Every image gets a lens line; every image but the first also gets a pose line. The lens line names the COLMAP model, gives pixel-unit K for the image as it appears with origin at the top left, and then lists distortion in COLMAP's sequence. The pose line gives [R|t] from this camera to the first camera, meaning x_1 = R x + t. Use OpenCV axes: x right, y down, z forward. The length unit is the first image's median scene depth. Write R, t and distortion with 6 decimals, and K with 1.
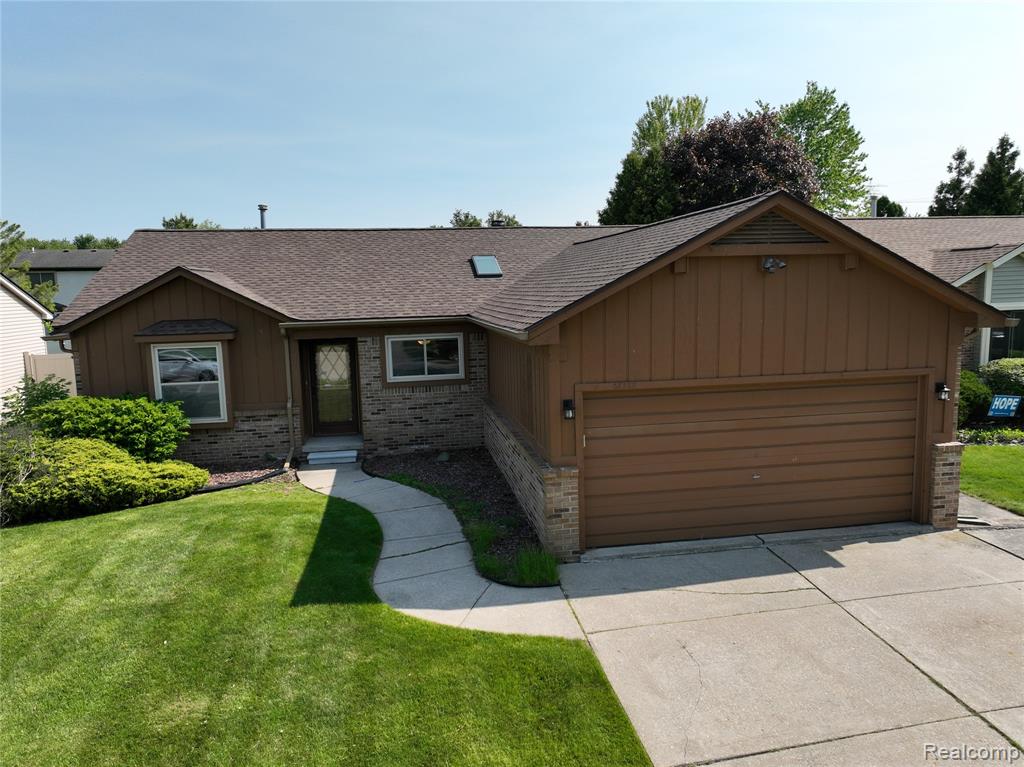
lens RADIAL K [[719.8, 0, 515.0], [0, 719.8, 382.4], [0, 0, 1]] dist [0.001564, 0.014512]
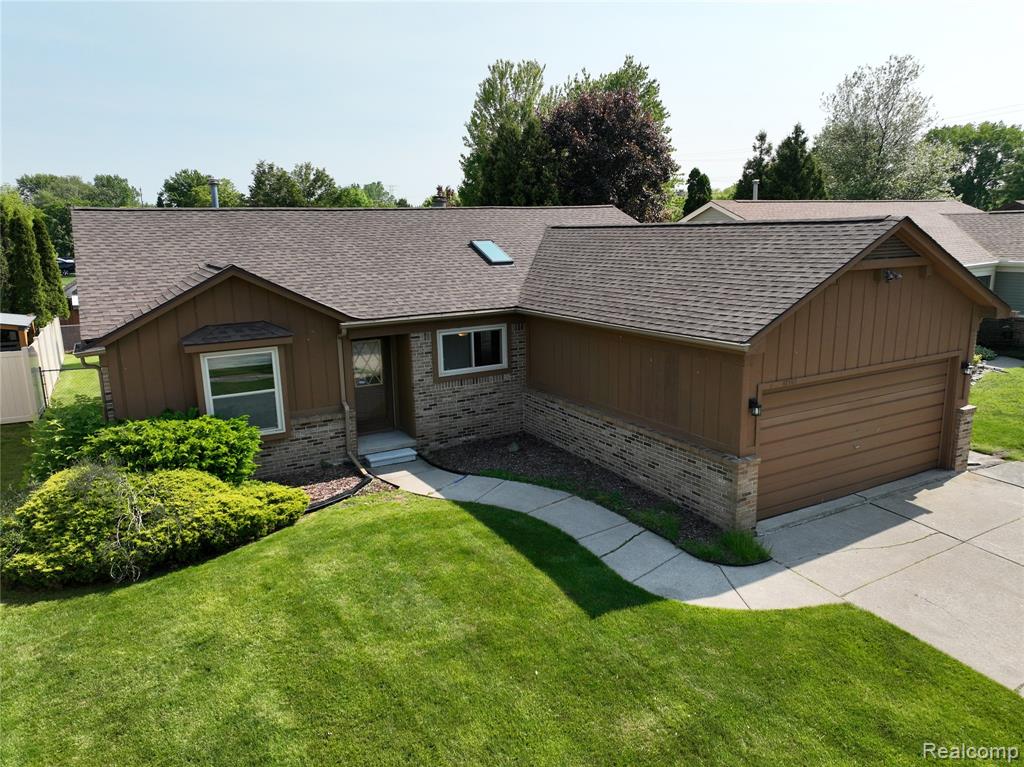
lens RADIAL K [[719.8, 0, 515.0], [0, 719.8, 382.4], [0, 0, 1]] dist [0.001564, 0.014512]
pose [[0.941149, -0.066469, 0.331391, -0.436640], [0.042392, 0.995944, 0.079368, -0.071674], [-0.335323, -0.060649, 0.940149, 0.035491]]
